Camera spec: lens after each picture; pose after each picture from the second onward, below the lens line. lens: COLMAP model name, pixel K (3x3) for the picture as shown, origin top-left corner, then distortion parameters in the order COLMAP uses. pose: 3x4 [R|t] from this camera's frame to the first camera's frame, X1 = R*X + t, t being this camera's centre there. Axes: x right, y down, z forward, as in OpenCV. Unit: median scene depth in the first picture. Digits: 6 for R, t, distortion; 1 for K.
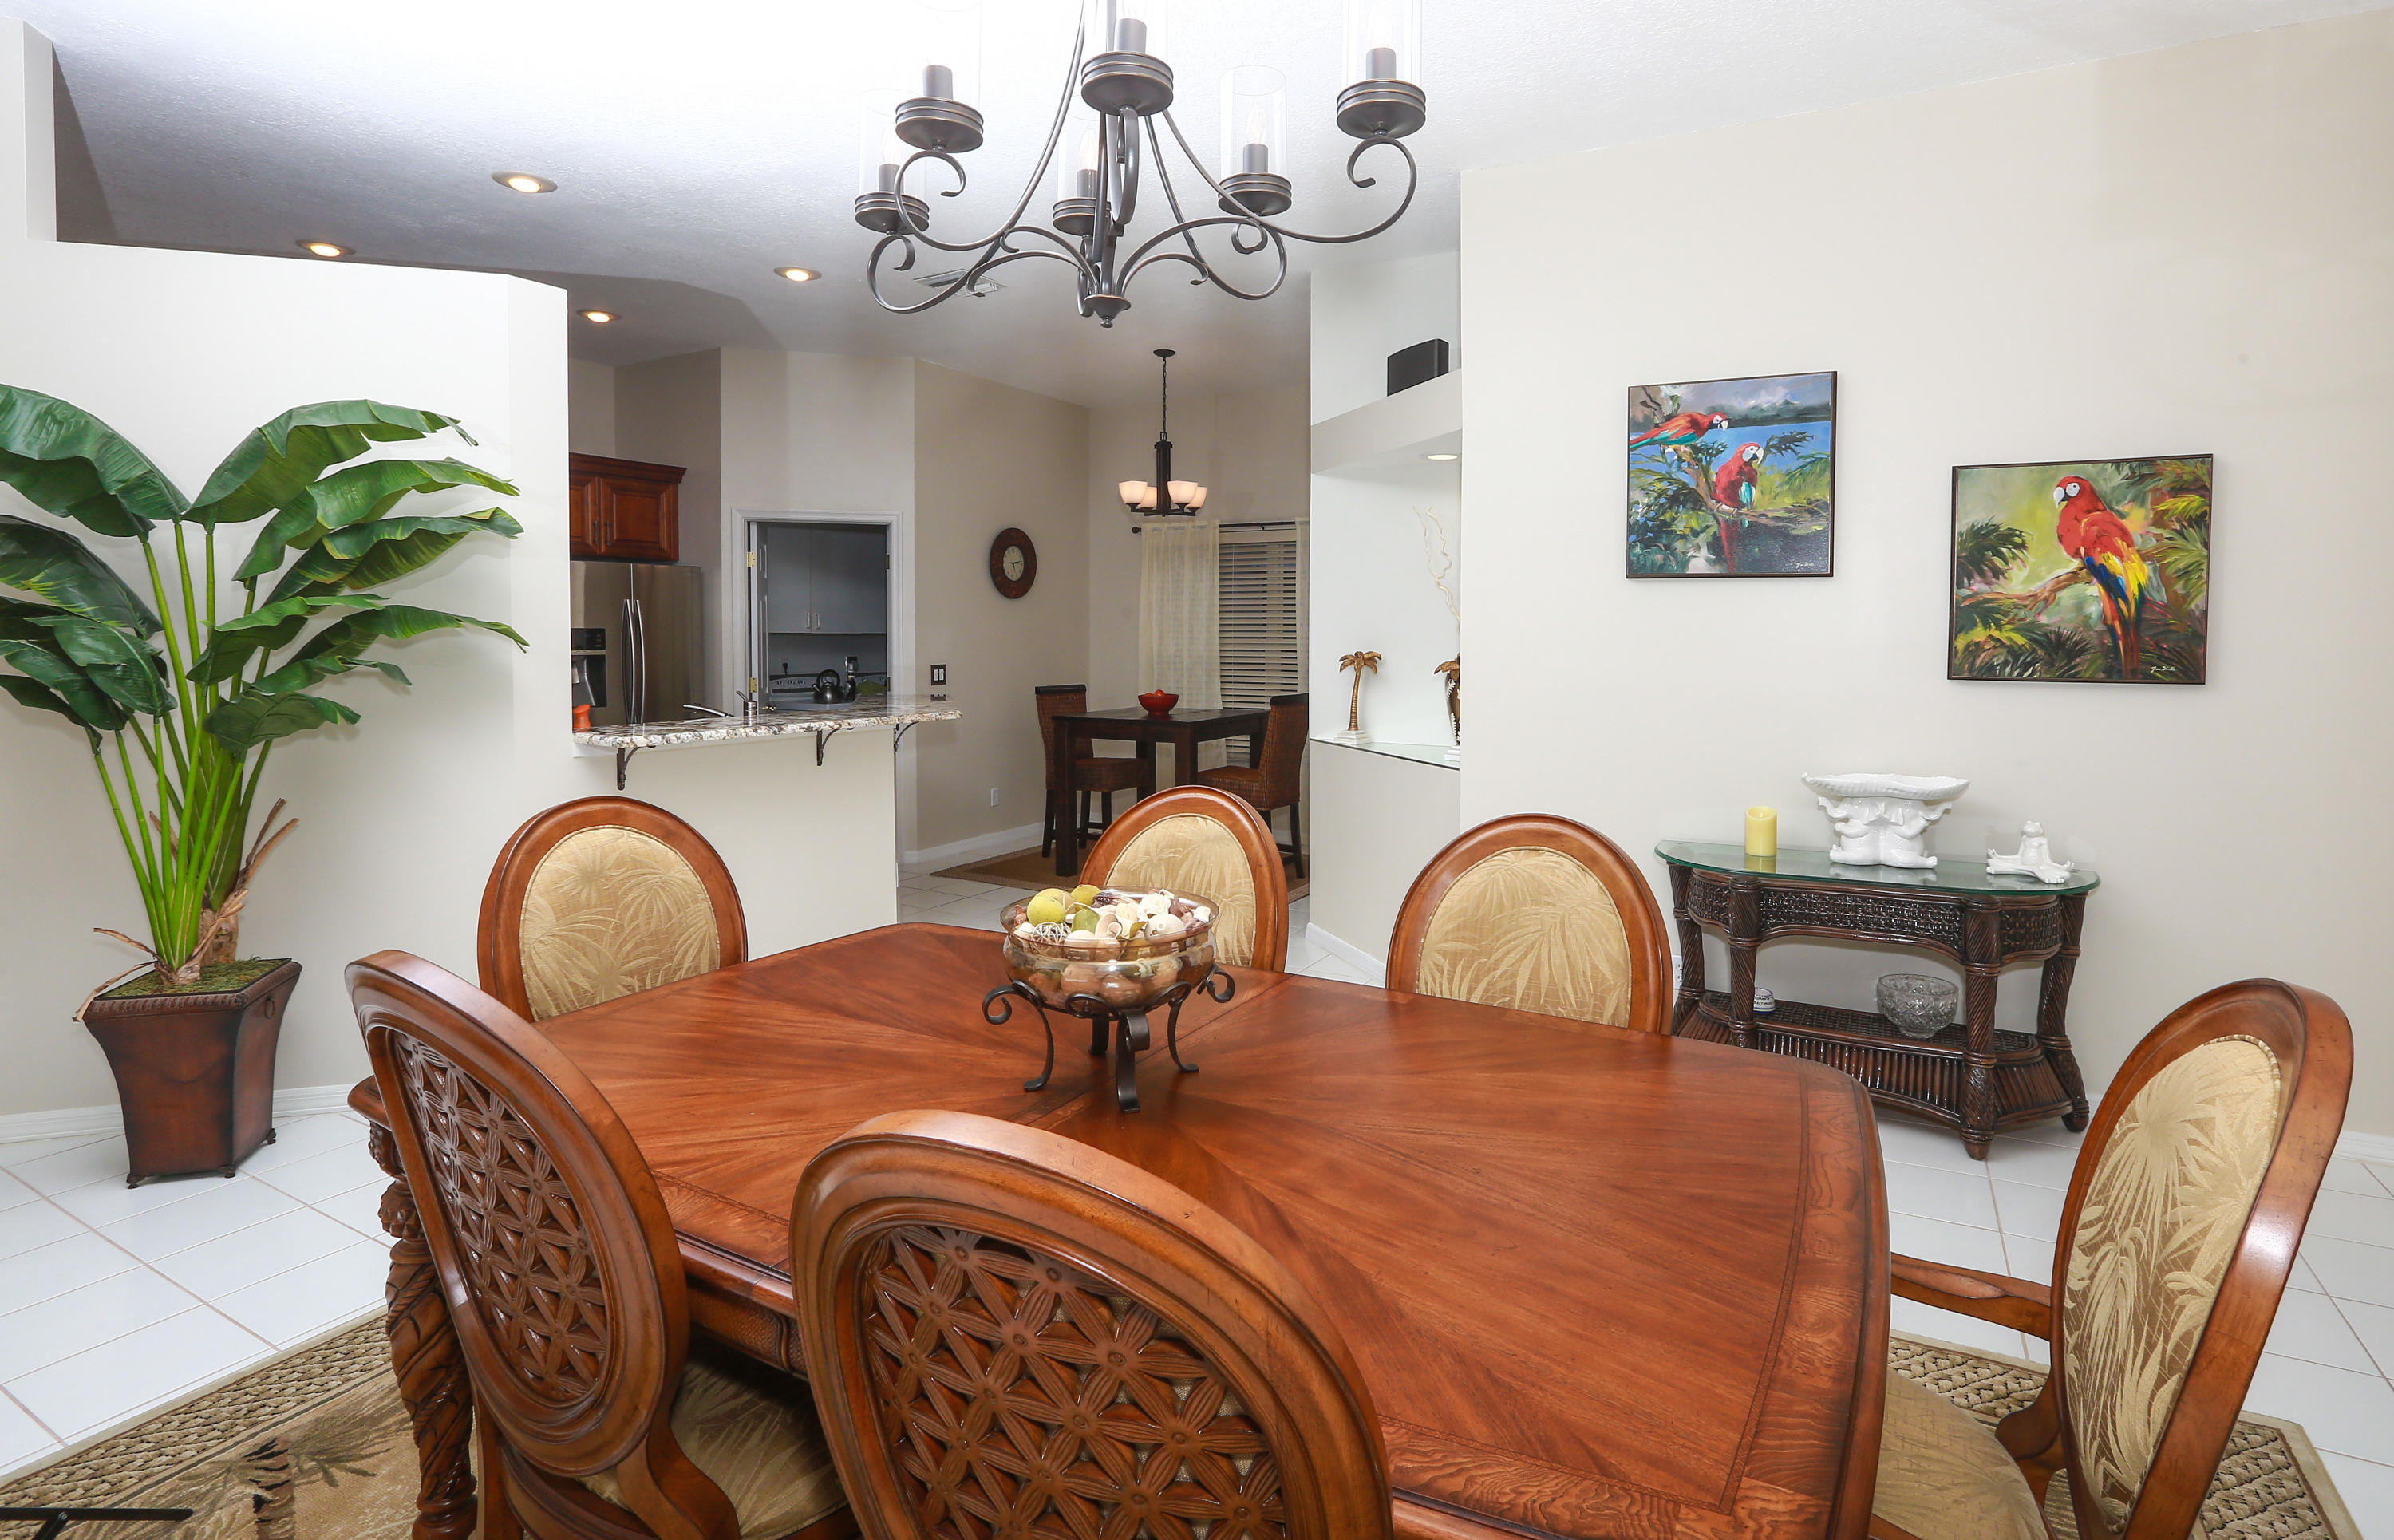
lens RADIAL K [[1206.6, 0, 1253.7], [0, 1206.6, 661.2], [0, 0, 1]] dist [-0.013505, 0.000239]
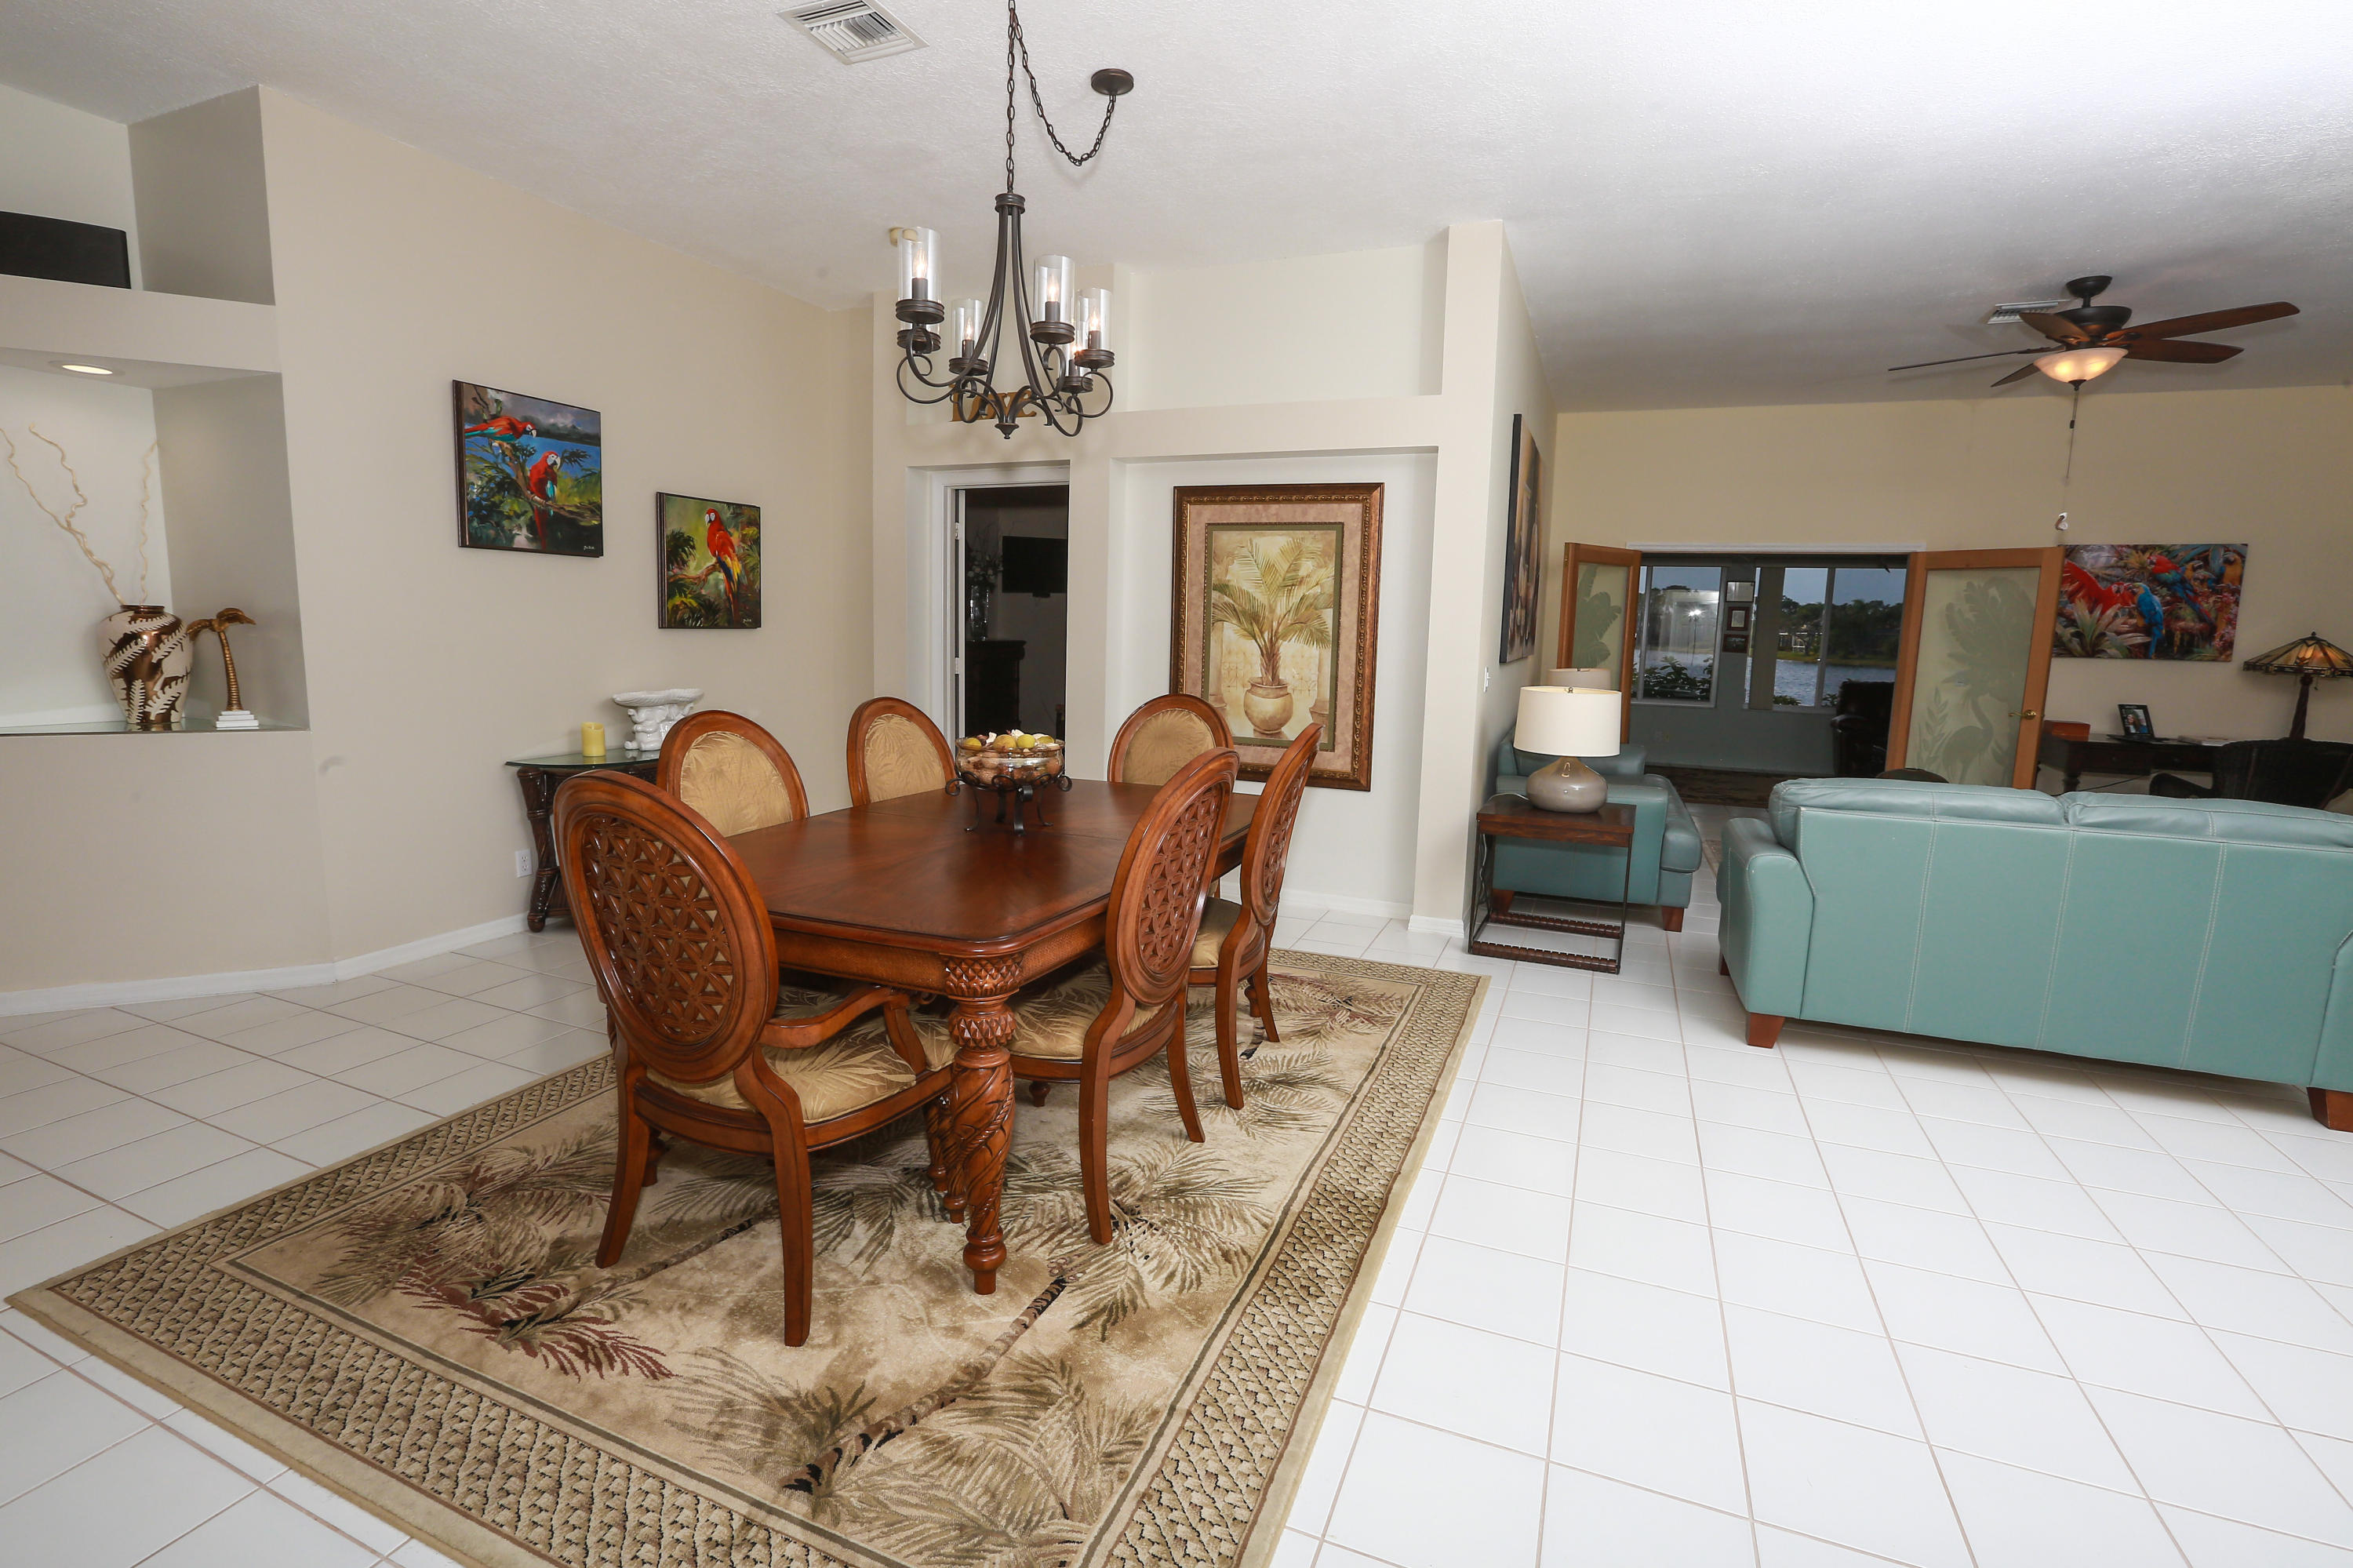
lens RADIAL K [[1096.6, 0, 1176.2], [0, 1096.6, 783.0], [0, 0, 1]] dist [-0.033023, 0.011427]
pose [[-0.096167, -0.150415, 0.983935, -0.905162], [0.003054, 0.988467, 0.151406, 0.001699], [-0.995360, 0.017565, -0.094599, 0.441066]]
